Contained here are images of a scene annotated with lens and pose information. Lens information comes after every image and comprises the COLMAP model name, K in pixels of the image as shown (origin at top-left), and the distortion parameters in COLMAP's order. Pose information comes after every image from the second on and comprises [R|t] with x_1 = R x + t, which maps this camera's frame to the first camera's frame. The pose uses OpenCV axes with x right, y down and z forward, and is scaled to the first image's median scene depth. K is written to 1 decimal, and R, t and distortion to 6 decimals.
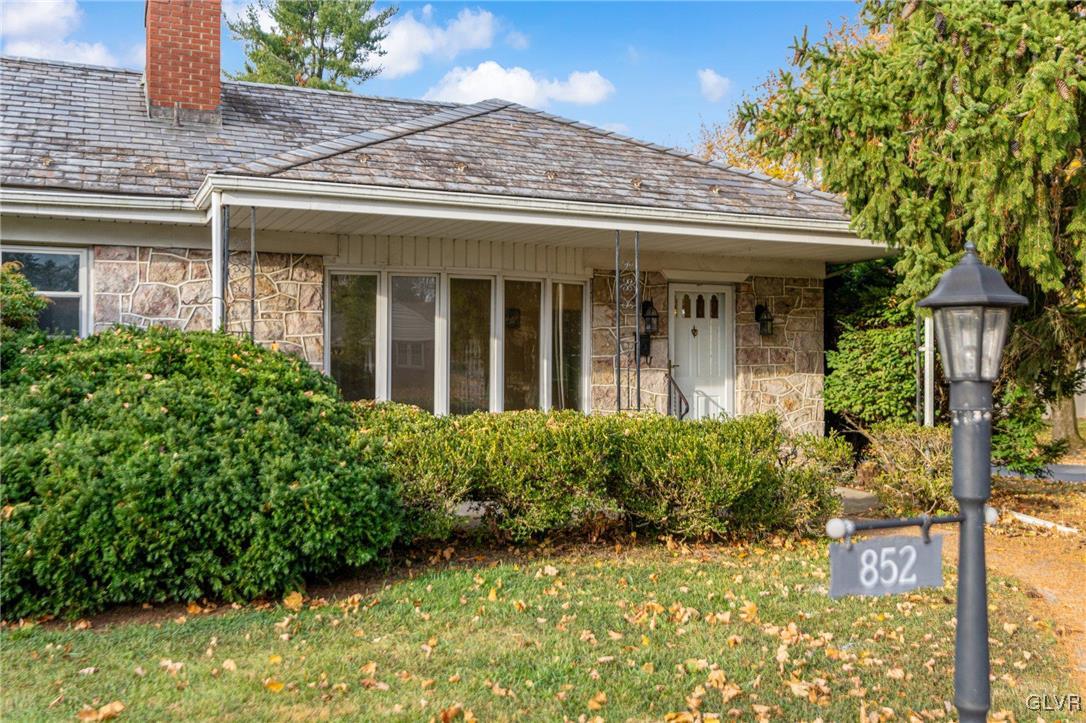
lens RADIAL K [[981.6, 0, 511.6], [0, 981.6, 362.8], [0, 0, 1]] dist [0.006701, 0.000399]
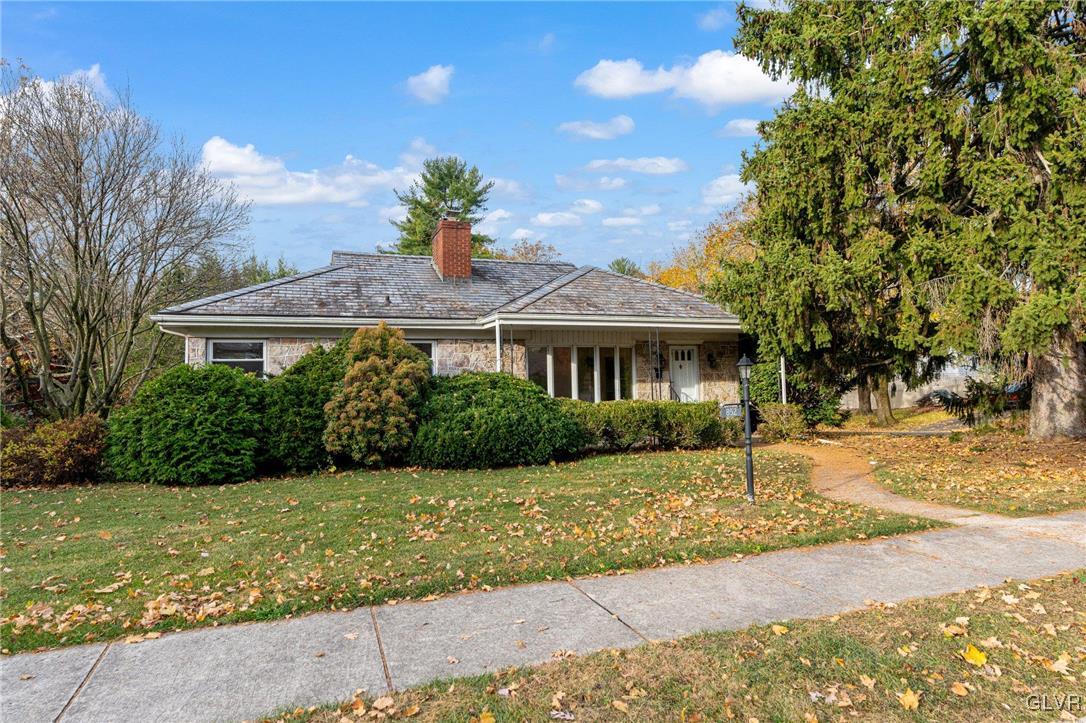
lens RADIAL K [[643.7, 0, 539.7], [0, 643.7, 356.1], [0, 0, 1]] dist [-0.000318, 0.001081]
pose [[0.999494, -0.028584, -0.013938, -0.148139], [0.027863, 0.998389, -0.049436, 0.010113], [0.015329, 0.049023, 0.998680, -0.614086]]
